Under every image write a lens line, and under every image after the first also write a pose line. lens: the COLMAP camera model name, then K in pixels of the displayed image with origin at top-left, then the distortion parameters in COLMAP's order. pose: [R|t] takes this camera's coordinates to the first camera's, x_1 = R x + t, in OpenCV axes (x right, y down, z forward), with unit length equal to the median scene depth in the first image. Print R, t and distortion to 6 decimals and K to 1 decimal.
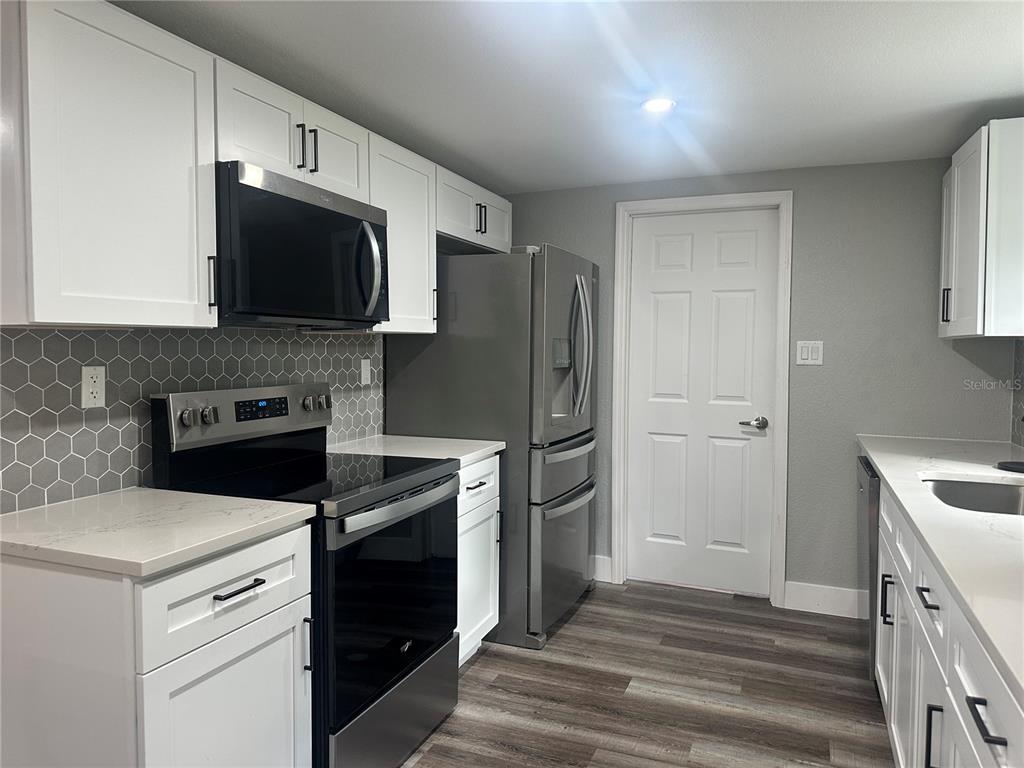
lens RADIAL K [[712.1, 0, 512.0], [0, 712.1, 384.0], [0, 0, 1]] dist [0.079856, -0.124519]
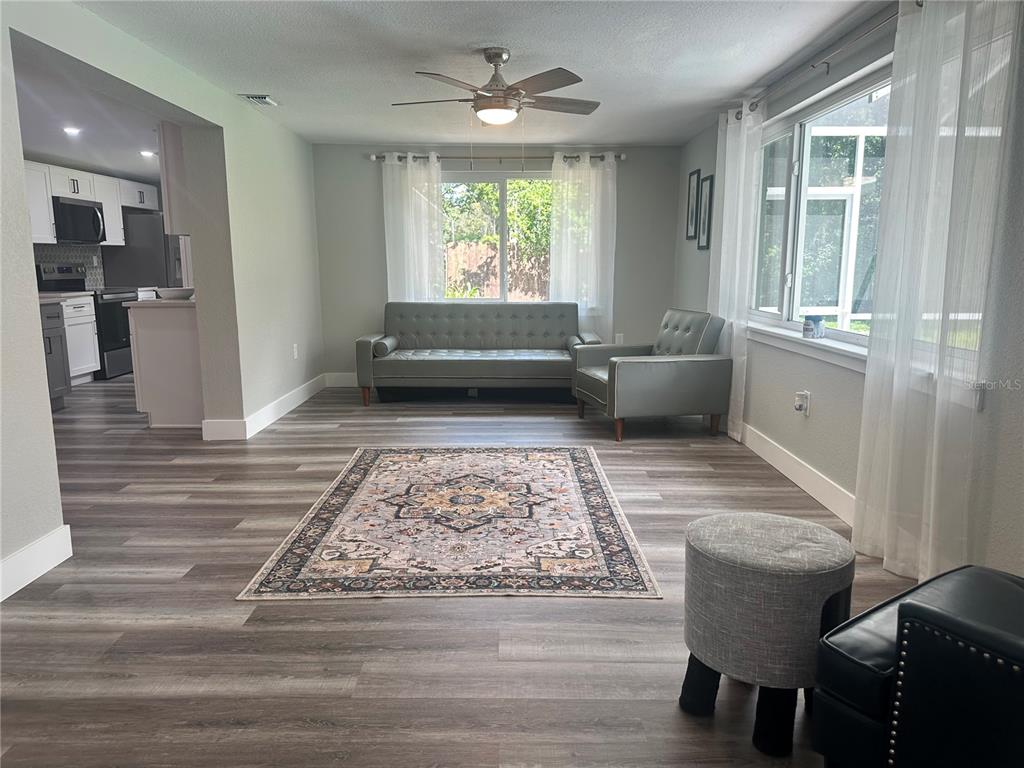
lens RADIAL K [[712.1, 0, 512.0], [0, 712.1, 384.0], [0, 0, 1]] dist [0.079856, -0.124519]
pose [[0.926001, -0.068557, 0.371243, 0.224168], [0.025888, 0.992589, 0.118728, 0.182132], [-0.376631, -0.100332, 0.920914, -2.361935]]
